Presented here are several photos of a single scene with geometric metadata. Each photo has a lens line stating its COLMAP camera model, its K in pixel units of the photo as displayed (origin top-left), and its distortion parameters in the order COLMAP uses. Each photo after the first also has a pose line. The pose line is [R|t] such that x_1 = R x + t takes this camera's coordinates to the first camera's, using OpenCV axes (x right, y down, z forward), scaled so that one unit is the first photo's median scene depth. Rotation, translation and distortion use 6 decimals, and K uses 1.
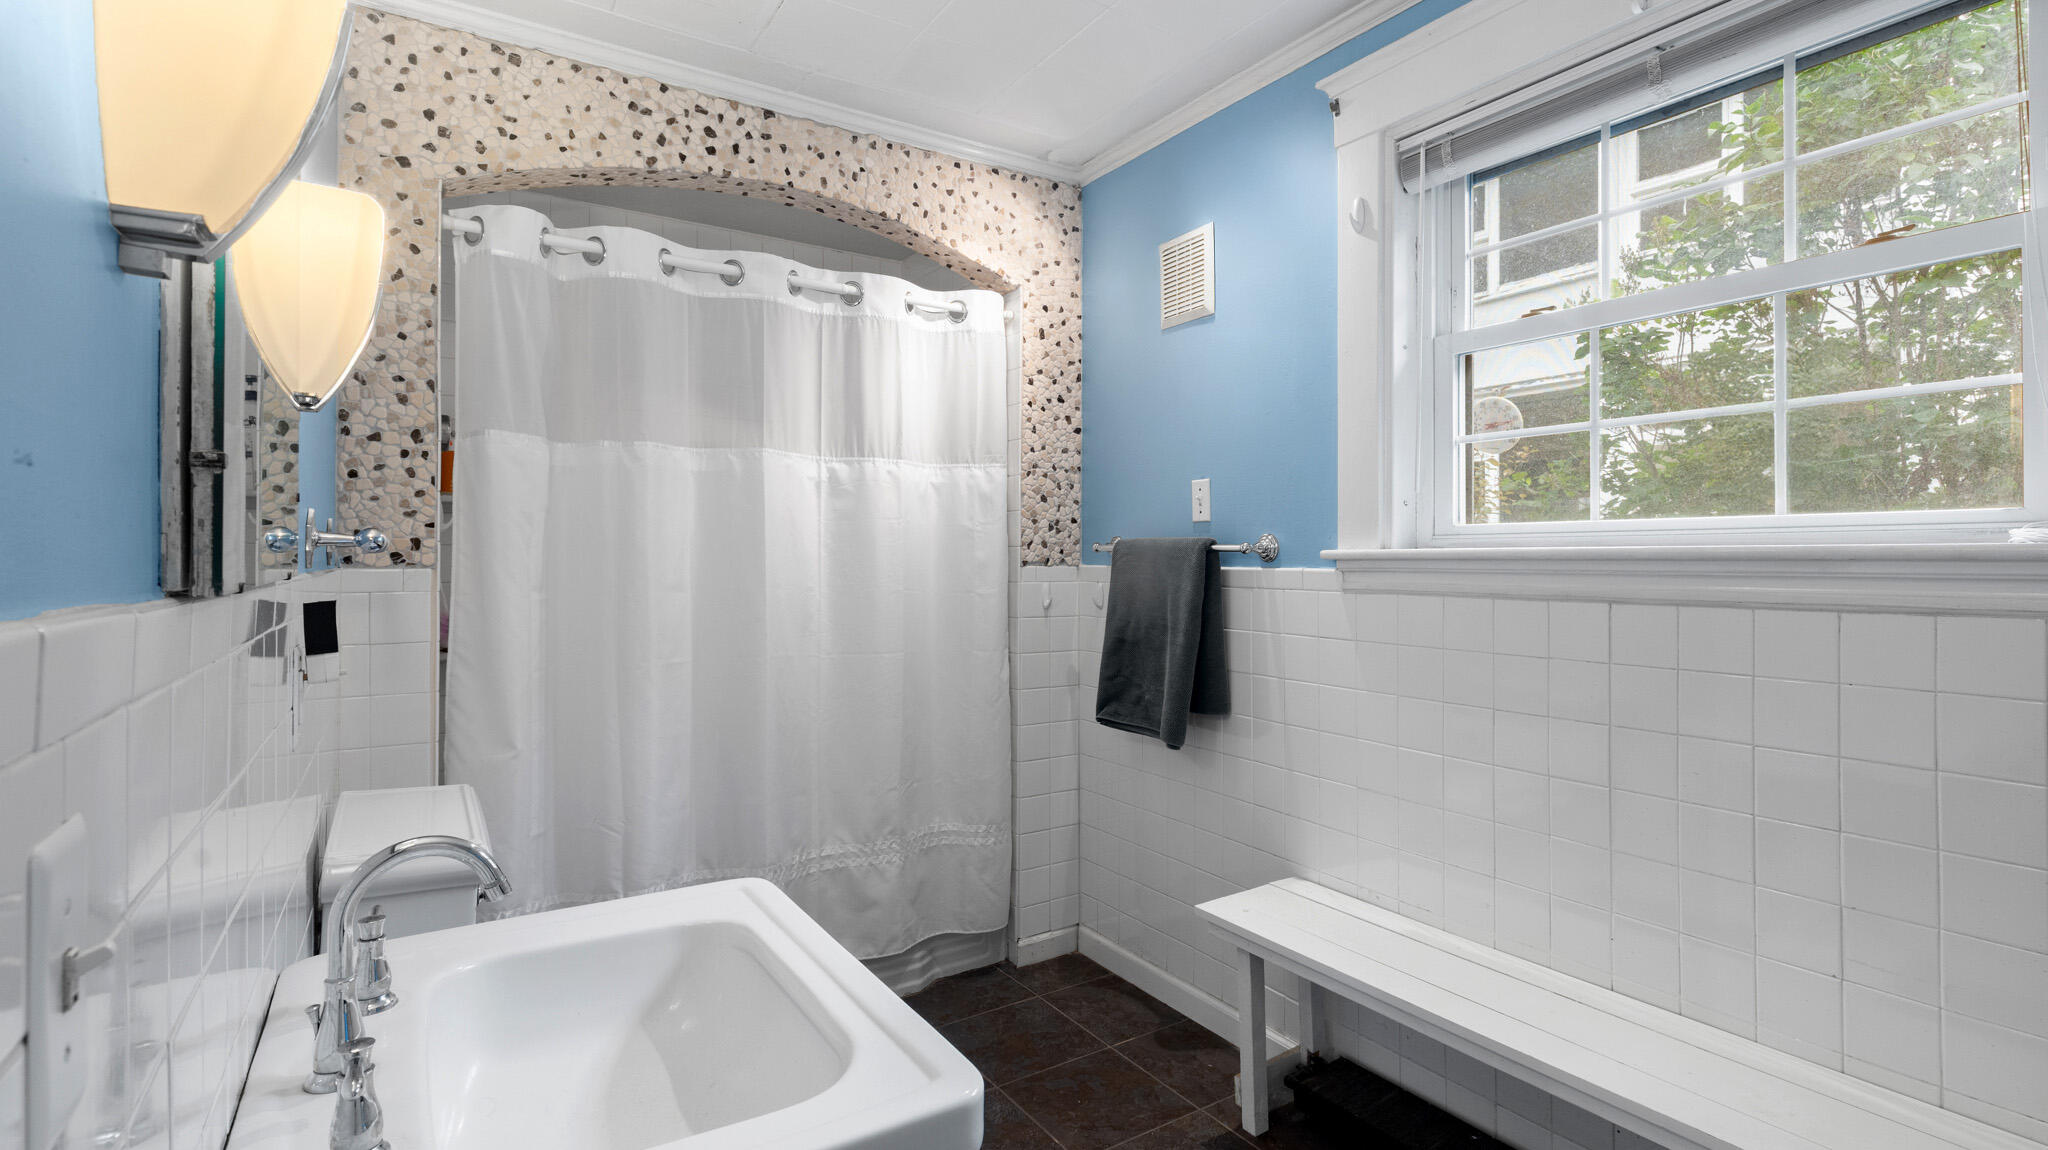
lens RADIAL K [[938.2, 0, 1024.9], [0, 938.2, 560.4], [0, 0, 1]] dist [0.007043, -0.001414]
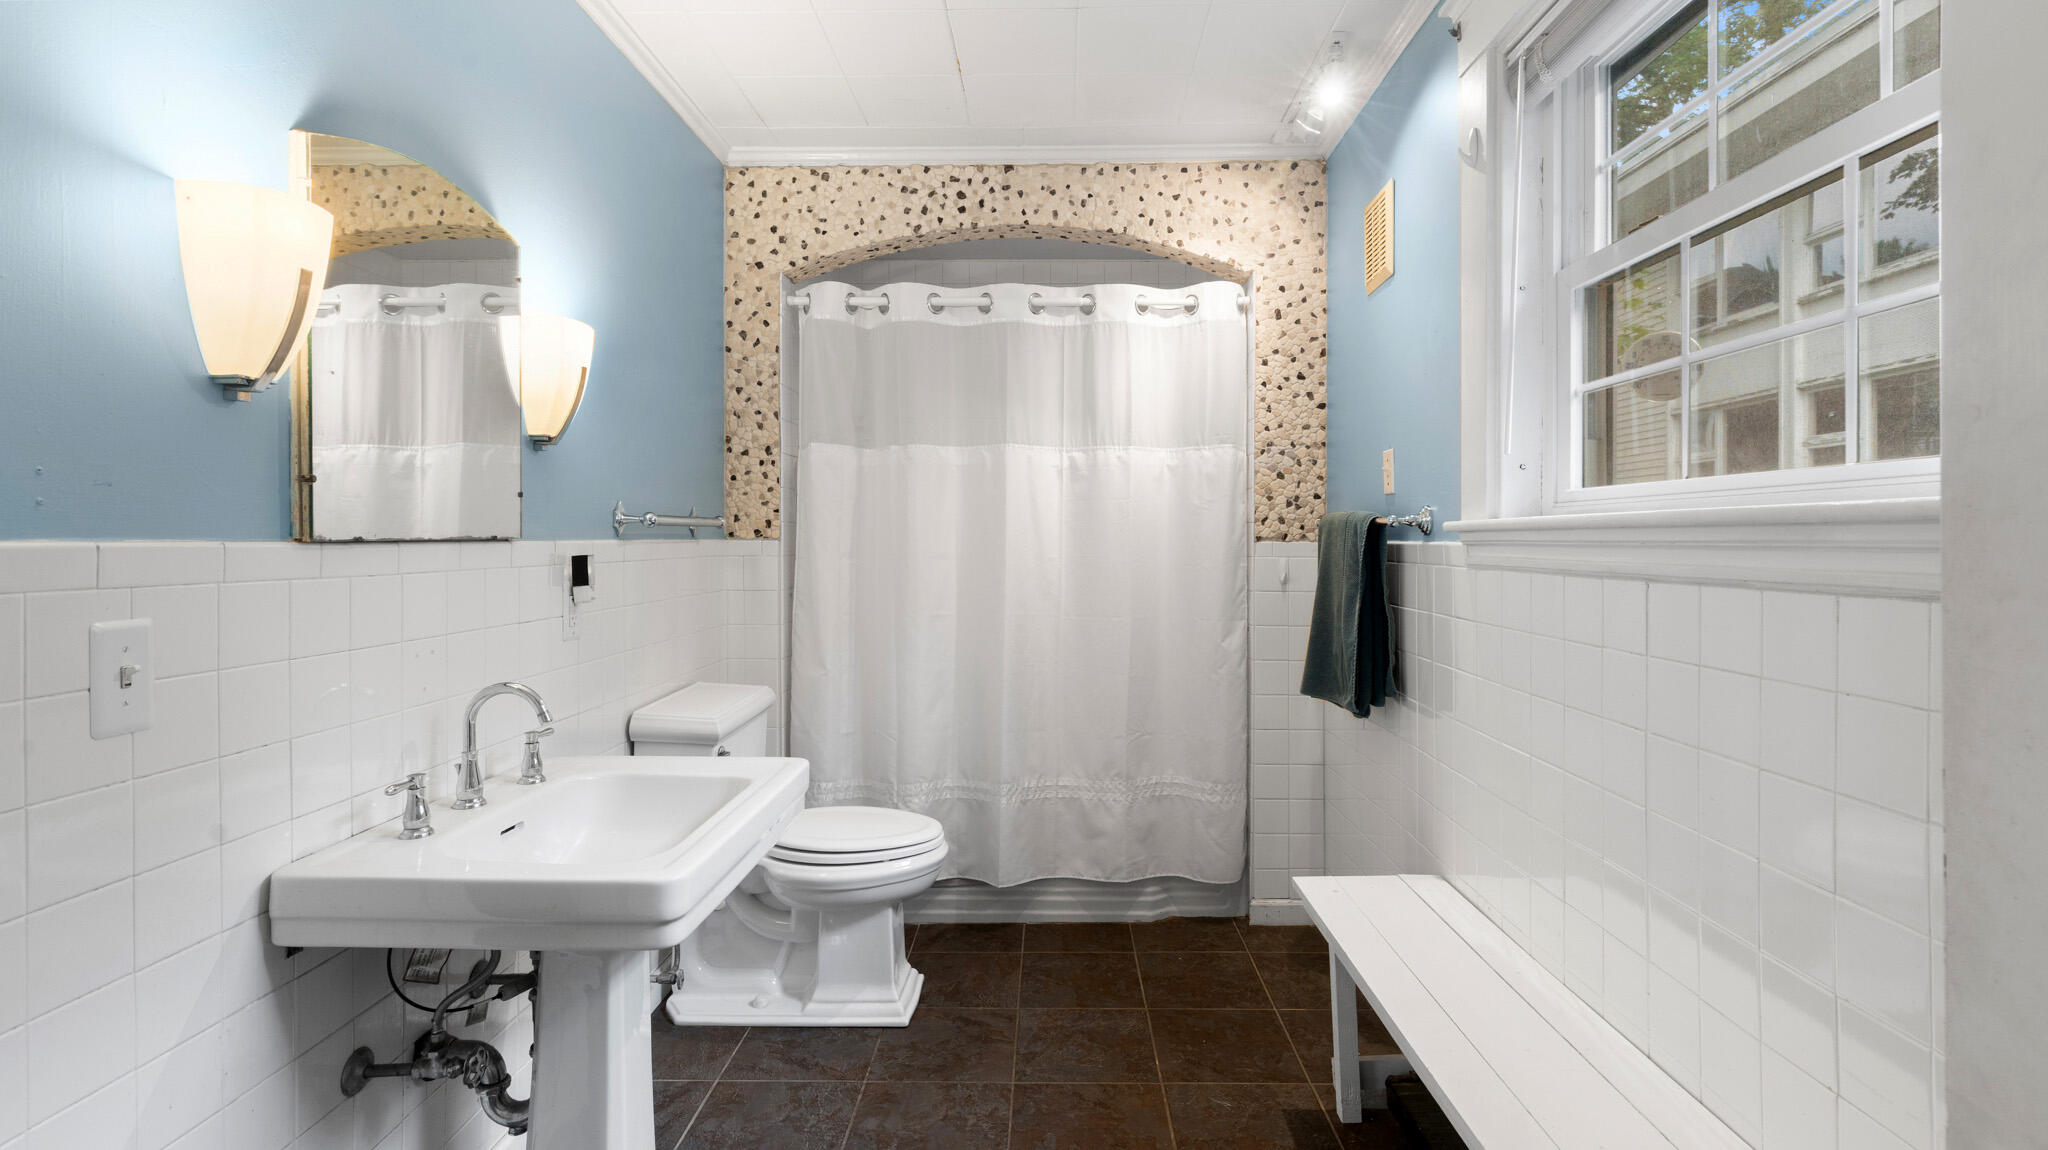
lens RADIAL K [[938.2, 0, 1116.8], [0, 938.2, 555.4], [0, 0, 1]] dist [0.007043, -0.001414]
pose [[0.838589, 0.008674, -0.544696, 0.513012], [-0.002303, 0.999921, 0.012376, 0.010564], [0.544760, -0.009124, 0.838542, 0.052665]]
